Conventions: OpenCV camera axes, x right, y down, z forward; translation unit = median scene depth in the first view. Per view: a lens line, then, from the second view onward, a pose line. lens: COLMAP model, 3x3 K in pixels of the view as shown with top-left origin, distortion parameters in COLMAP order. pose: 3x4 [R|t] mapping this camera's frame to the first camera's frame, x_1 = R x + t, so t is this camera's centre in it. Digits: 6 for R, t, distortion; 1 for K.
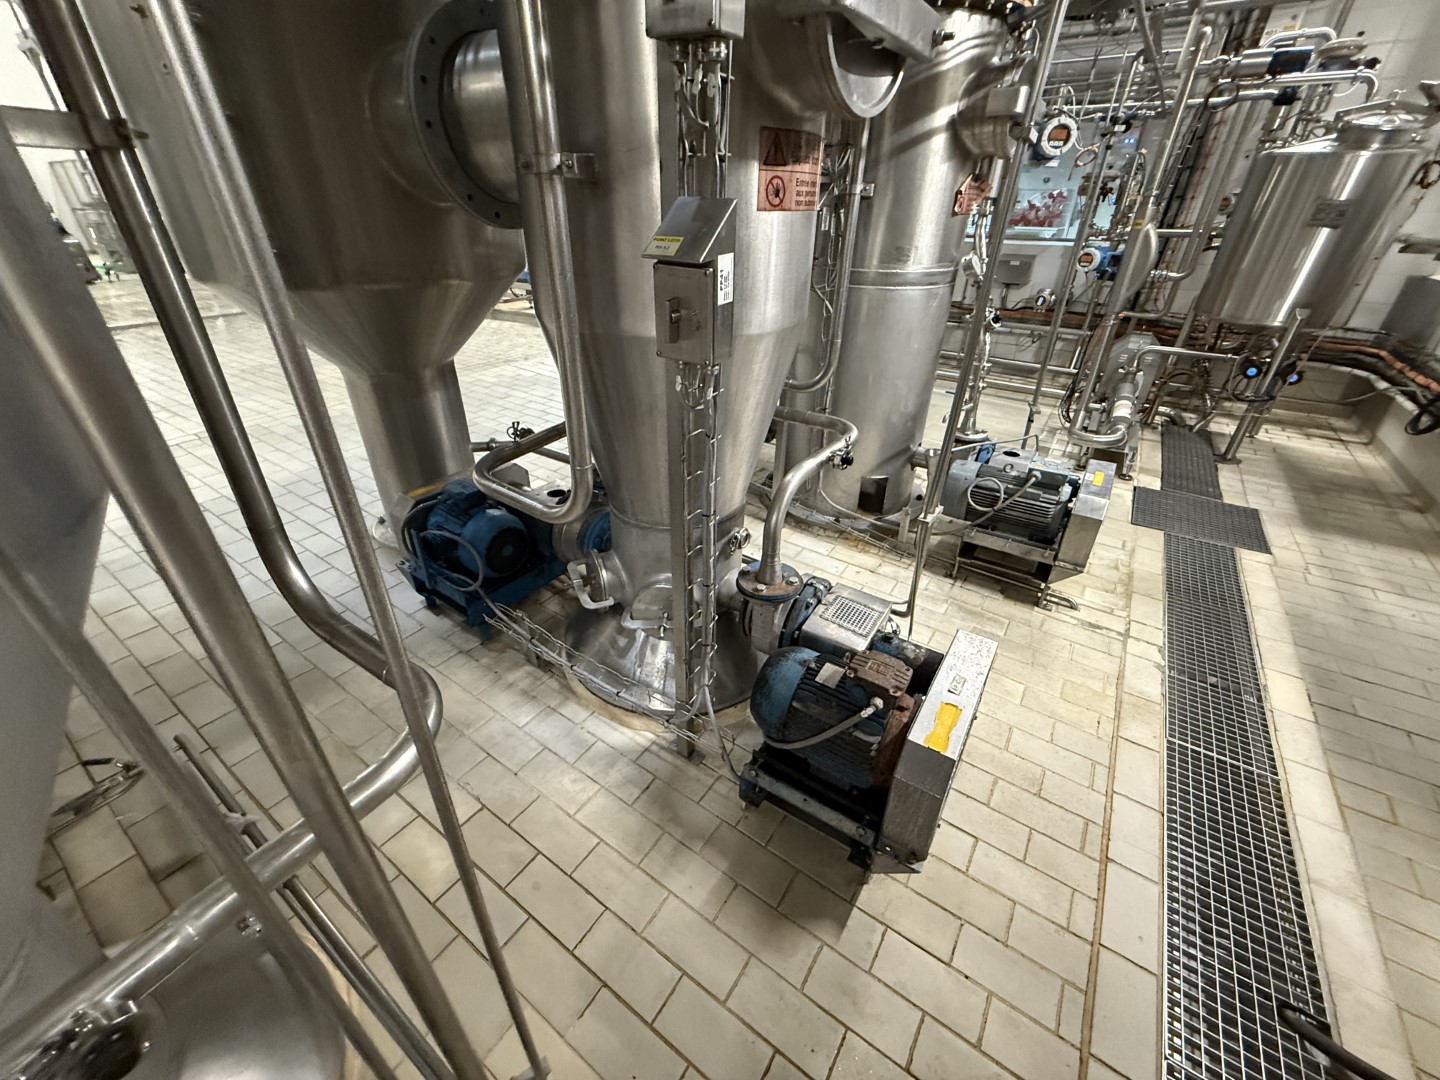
lens RADIAL K [[577.7, 0, 716.4], [0, 577.7, 540.0], [0, 0, 1]] dist [0.002273, -0.000286]
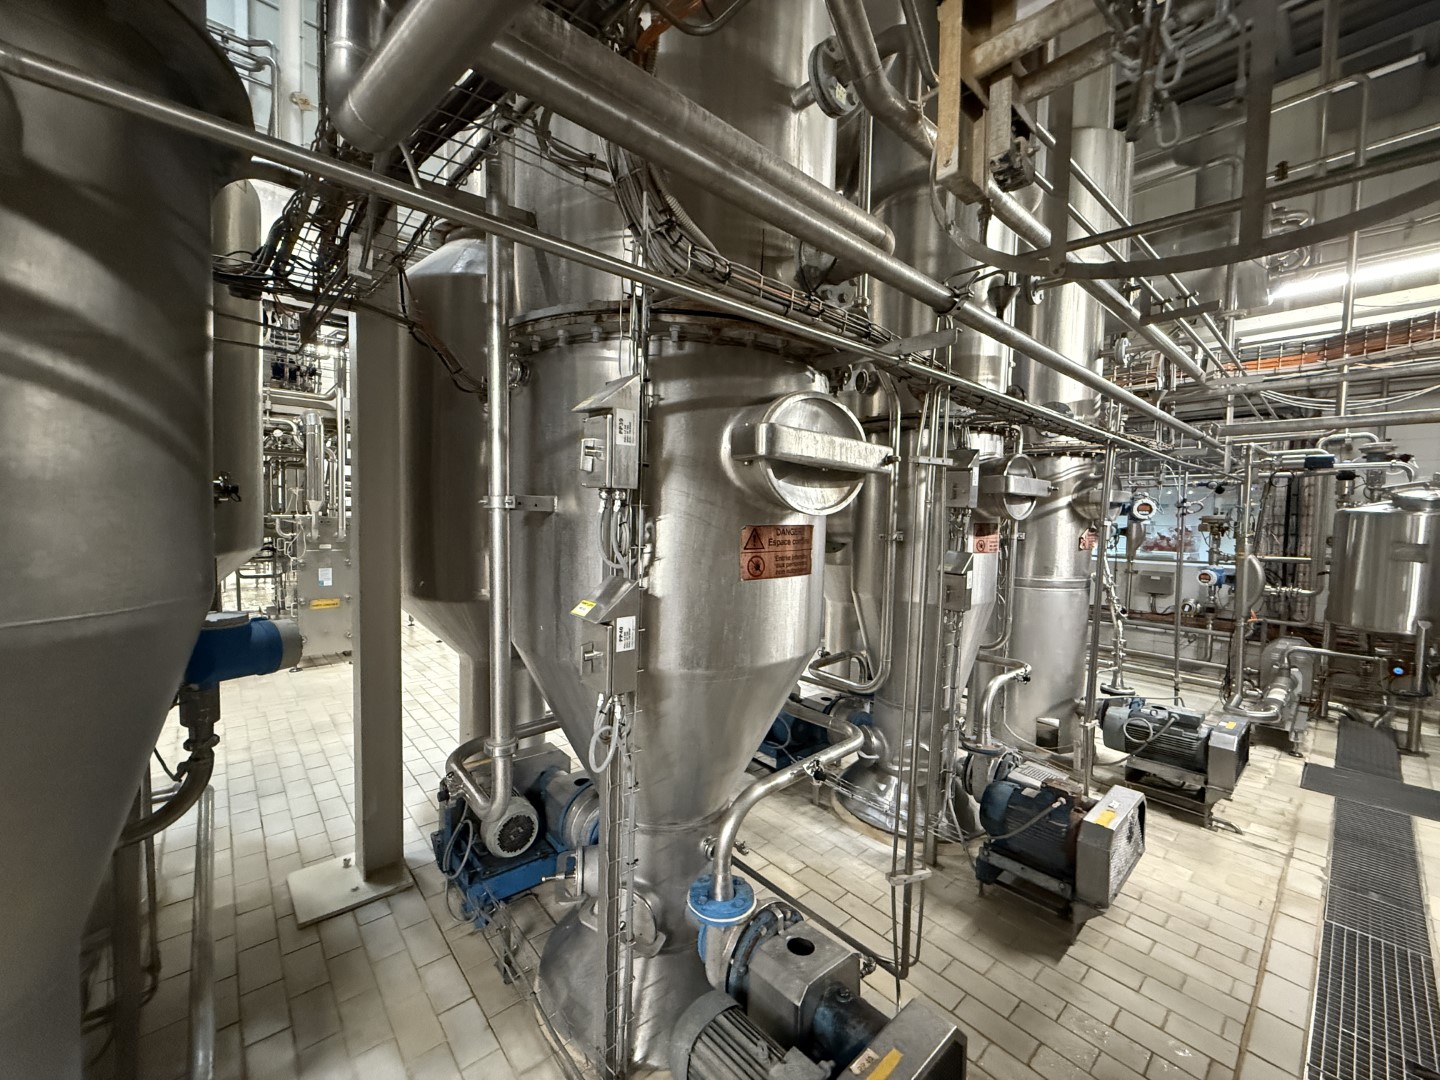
lens RADIAL K [[577.7, 0, 717.0], [0, 577.7, 539.2], [0, 0, 1]] dist [0.002273, -0.000286]
pose [[0.968914, 0.019690, -0.246612, -0.169146], [-0.133807, 0.880152, -0.455442, 0.272397], [0.208088, 0.474283, 0.855427, -0.581845]]
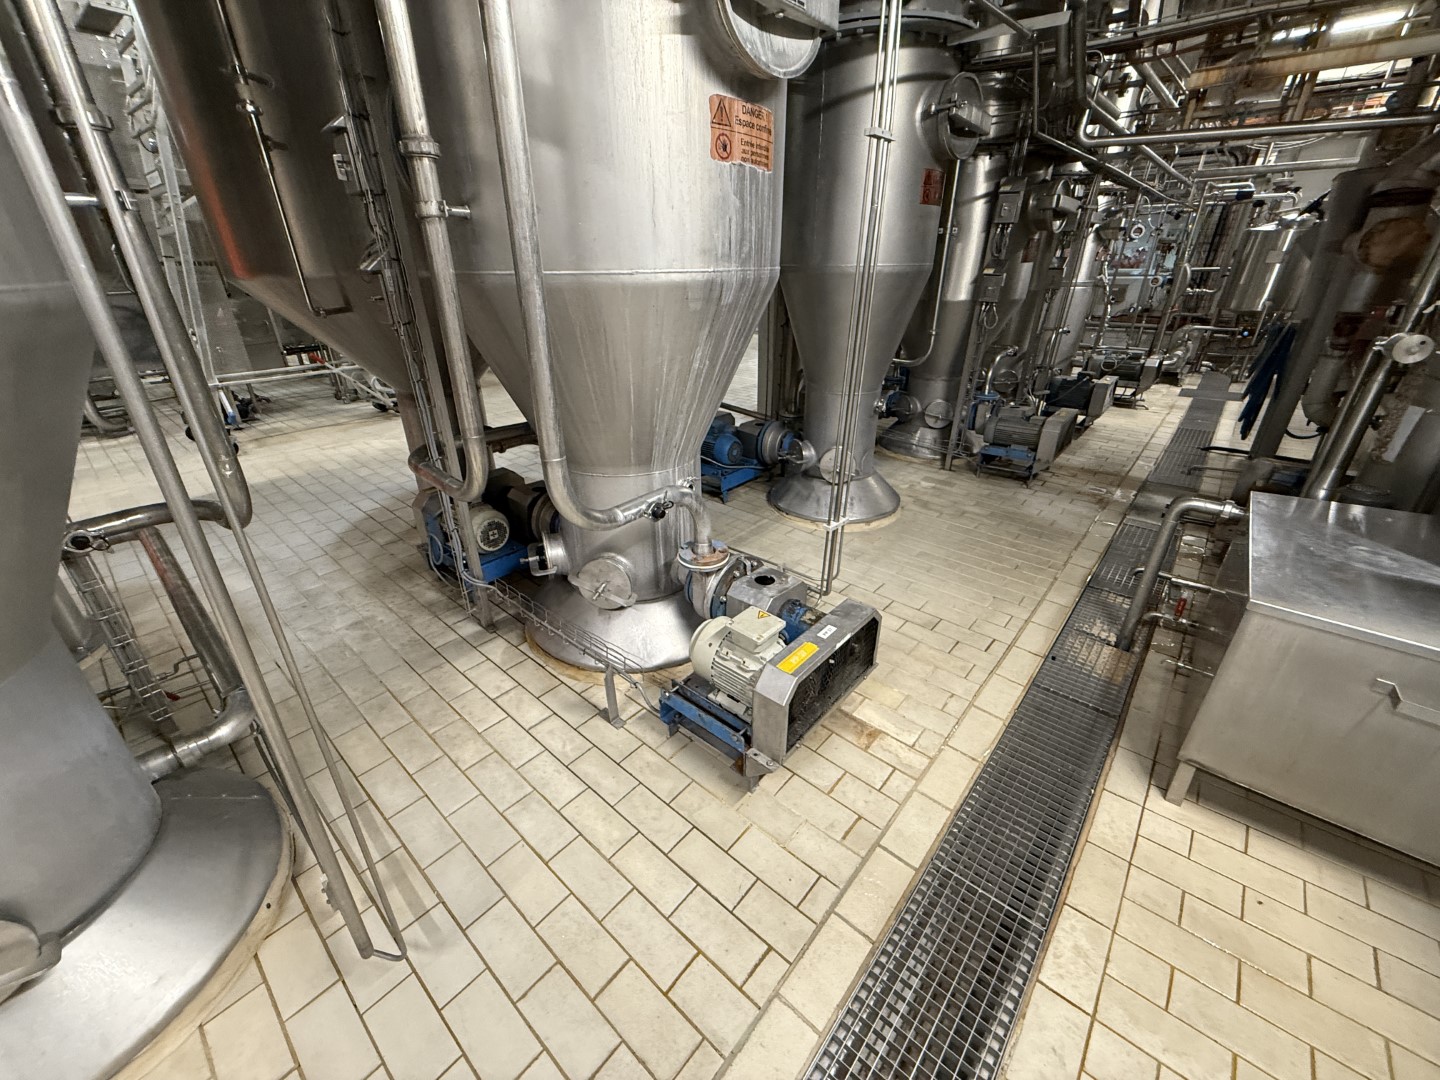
lens RADIAL K [[577.7, 0, 717.4], [0, 577.7, 537.0], [0, 0, 1]] dist [0.002273, -0.000286]
pose [[0.992456, 0.034252, -0.117719, -0.905963], [-0.043963, 0.995751, -0.080911, 0.939627], [0.114448, 0.085476, 0.989745, -1.627787]]
